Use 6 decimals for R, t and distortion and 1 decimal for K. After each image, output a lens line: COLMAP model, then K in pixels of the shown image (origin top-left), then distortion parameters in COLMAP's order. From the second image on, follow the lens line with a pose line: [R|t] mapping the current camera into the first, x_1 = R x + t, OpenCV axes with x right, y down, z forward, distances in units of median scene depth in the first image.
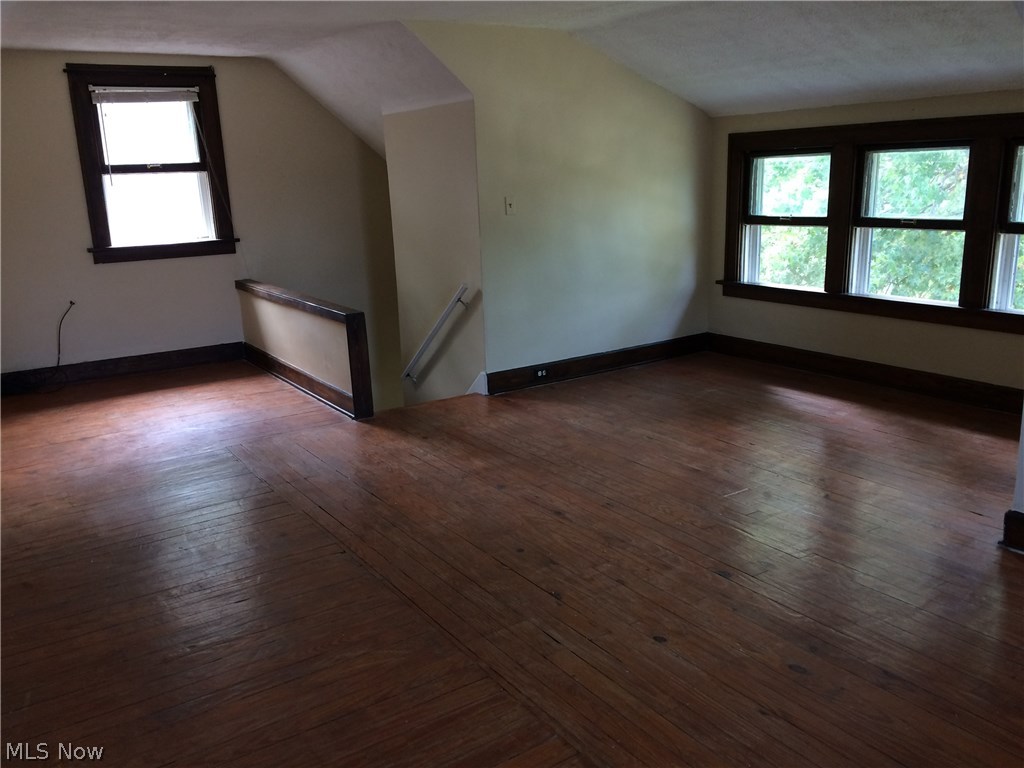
lens RADIAL K [[884.3, 0, 508.7], [0, 884.3, 382.0], [0, 0, 1]] dist [0.189257, -0.002547]
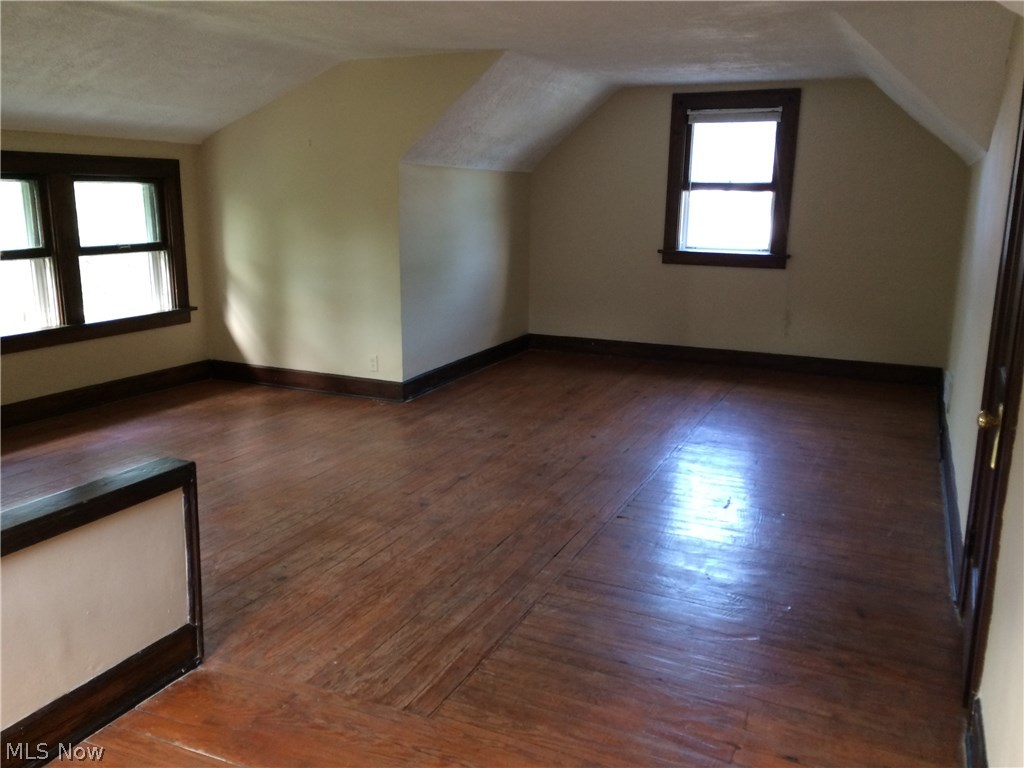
lens RADIAL K [[884.3, 0, 508.7], [0, 884.3, 382.0], [0, 0, 1]] dist [0.189257, -0.002547]
pose [[-0.534397, -0.152845, 0.831299, -0.812230], [0.207198, 0.929816, 0.304155, -0.276050], [-0.819444, 0.334783, -0.465221, 1.245608]]
